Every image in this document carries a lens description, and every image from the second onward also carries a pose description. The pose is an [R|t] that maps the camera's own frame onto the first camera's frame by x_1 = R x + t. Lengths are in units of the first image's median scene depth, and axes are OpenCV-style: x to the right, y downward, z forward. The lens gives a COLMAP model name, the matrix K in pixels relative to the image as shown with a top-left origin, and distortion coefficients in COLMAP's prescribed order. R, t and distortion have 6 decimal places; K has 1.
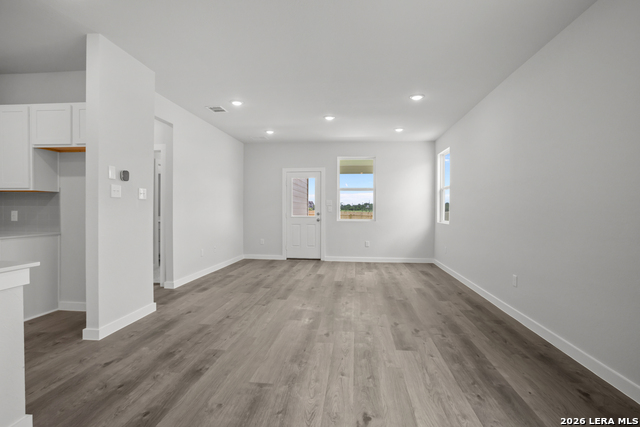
lens RADIAL K [[309.5, 0, 323.2], [0, 309.5, 213.4], [0, 0, 1]] dist [-0.054204, 0.029023]
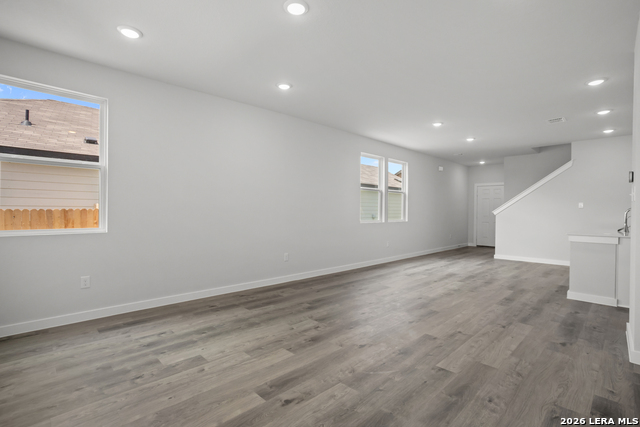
lens RADIAL K [[309.5, 0, 323.2], [0, 309.5, 213.4], [0, 0, 1]] dist [-0.054204, 0.029023]
pose [[-0.771480, -0.014837, 0.636081, -0.446242], [-0.002293, 0.999786, 0.020539, -0.024251], [-0.636250, 0.014387, -0.771349, 1.955840]]
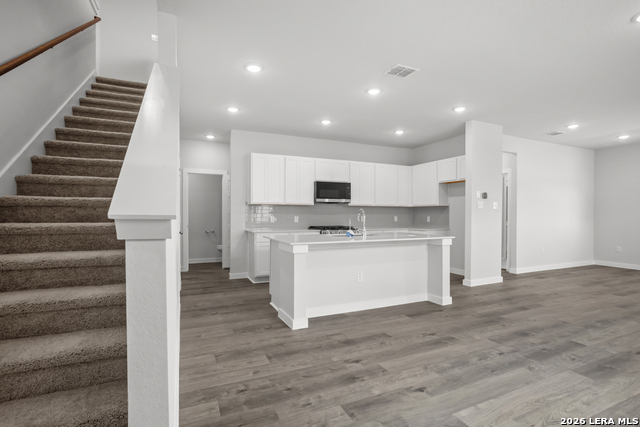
lens RADIAL K [[310.8, 0, 323.2], [0, 310.8, 217.8], [0, 0, 1]] dist [-0.056578, 0.030727]
pose [[0.506217, 0.001923, -0.862404, 0.314821], [-0.009491, 0.999949, -0.003341, 0.012231], [0.862354, 0.009876, 0.506210, -0.553613]]
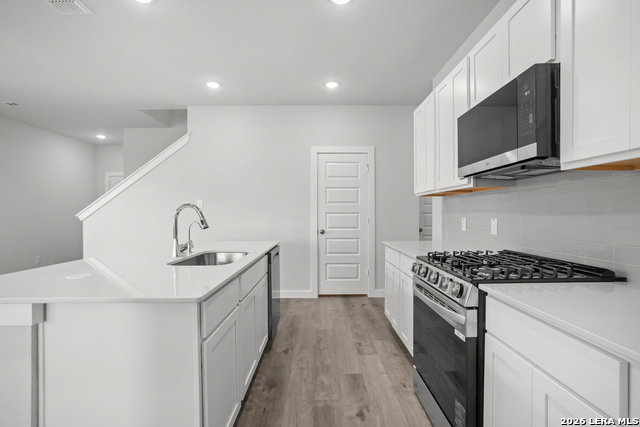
lens RADIAL K [[310.8, 0, 323.2], [0, 310.8, 217.8], [0, 0, 1]] dist [-0.056578, 0.030727]
pose [[-0.993459, -0.001476, -0.114179, -0.841321], [-0.004194, 0.999713, 0.023570, -0.016915], [0.114111, 0.023894, -0.993181, 0.808341]]
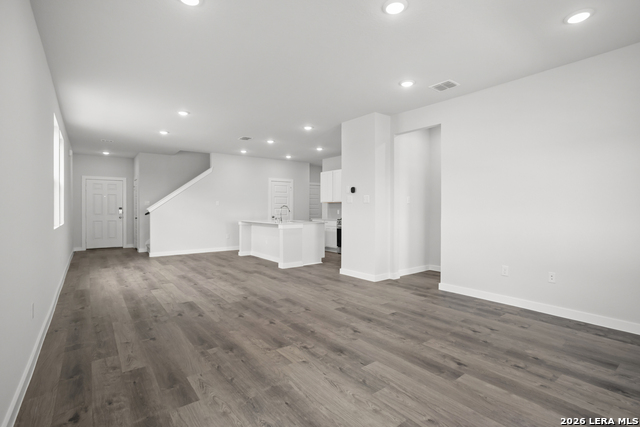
lens RADIAL K [[309.5, 0, 323.2], [0, 309.5, 213.4], [0, 0, 1]] dist [-0.054204, 0.029023]
pose [[-0.721140, 0.004080, -0.692777, 0.599670], [-0.012205, 0.999753, 0.018594, -0.018331], [0.692682, 0.021864, -0.720912, 1.851790]]
